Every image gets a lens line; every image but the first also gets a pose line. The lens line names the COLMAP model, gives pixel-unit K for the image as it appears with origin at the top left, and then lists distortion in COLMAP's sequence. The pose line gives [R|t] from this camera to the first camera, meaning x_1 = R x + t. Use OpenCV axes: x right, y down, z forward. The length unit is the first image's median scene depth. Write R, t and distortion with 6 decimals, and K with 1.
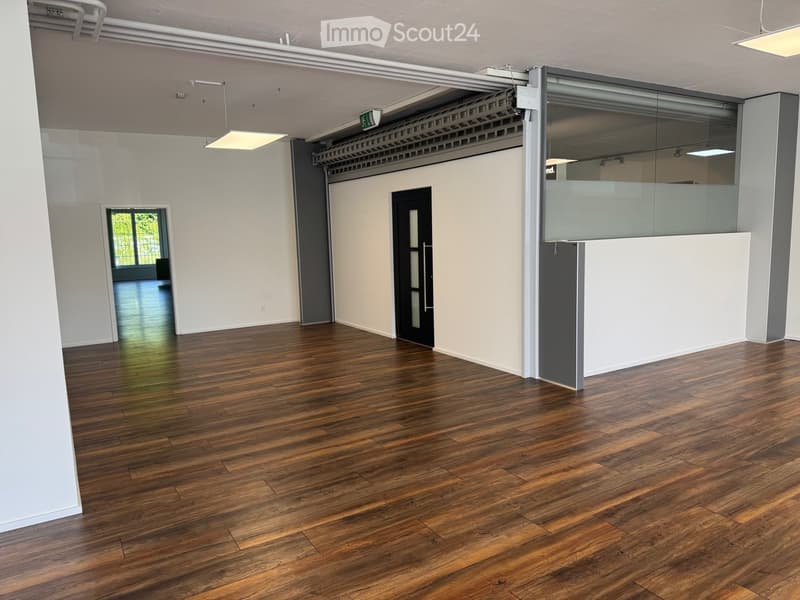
lens RADIAL K [[580.6, 0, 402.5], [0, 580.6, 308.0], [0, 0, 1]] dist [0.010139, -0.013089]
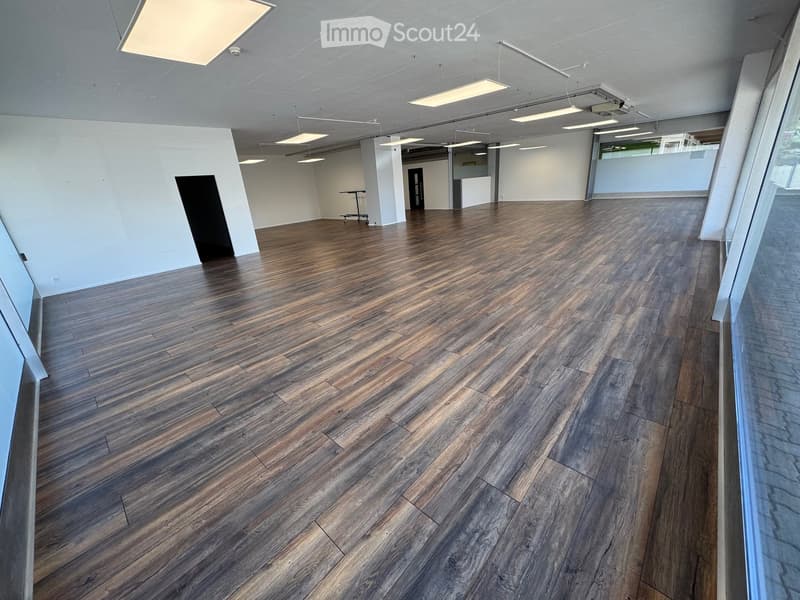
lens RADIAL K [[317.6, 0, 401.3], [0, 317.6, 293.9], [0, 0, 1]] dist [-0.007241, -0.000896]
pose [[0.960139, -0.138238, 0.242948, -0.725441], [0.085291, 0.972587, 0.216331, 0.154611], [-0.266194, -0.186987, 0.945609, -1.199721]]
